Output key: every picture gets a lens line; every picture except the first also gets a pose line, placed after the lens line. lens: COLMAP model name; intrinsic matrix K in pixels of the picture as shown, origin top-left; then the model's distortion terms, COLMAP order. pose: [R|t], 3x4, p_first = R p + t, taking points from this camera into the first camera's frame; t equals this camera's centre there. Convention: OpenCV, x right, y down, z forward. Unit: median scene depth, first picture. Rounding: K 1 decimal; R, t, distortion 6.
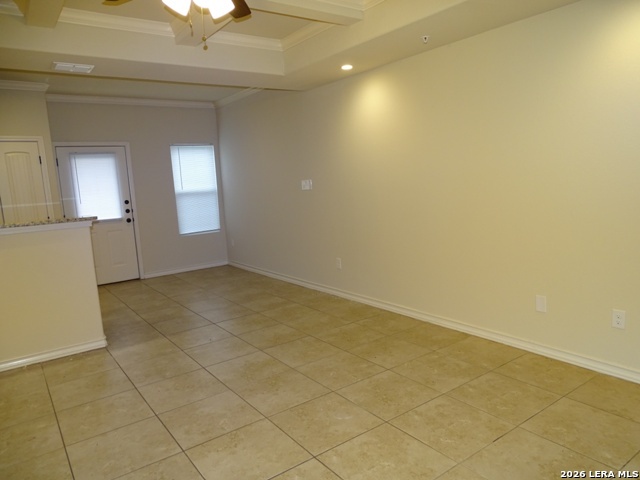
lens RADIAL K [[459.4, 0, 320.2], [0, 459.4, 240.0], [0, 0, 1]] dist [0.009838, 0.006676]
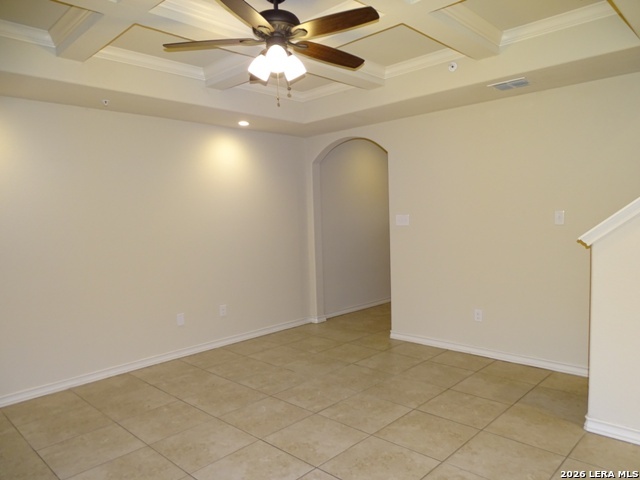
lens RADIAL K [[459.4, 0, 319.9], [0, 459.4, 240.9], [0, 0, 1]] dist [0.009838, 0.006676]
pose [[-0.175290, 0.008059, 0.984484, -1.061663], [0.182356, 0.982929, 0.024423, -0.059987], [-0.967481, 0.183807, -0.173767, 0.858317]]
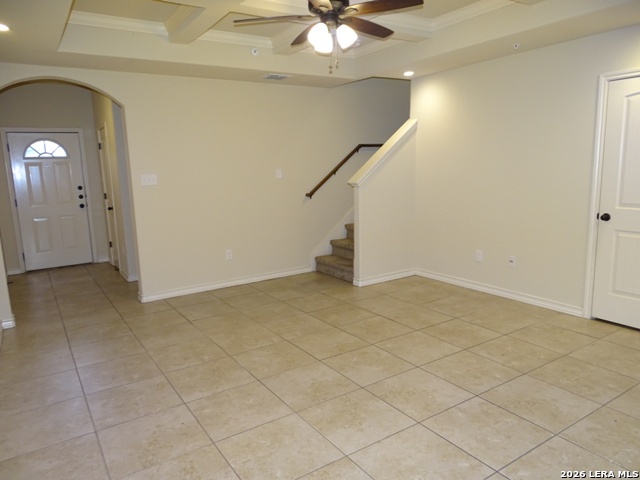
lens RADIAL K [[459.4, 0, 323.2], [0, 459.4, 242.0], [0, 0, 1]] dist [0.009838, 0.006676]
pose [[-0.995336, 0.082966, 0.049228, -0.188633], [0.094037, 0.948310, 0.303093, -0.258243], [-0.021537, 0.306309, -0.951689, 1.845553]]
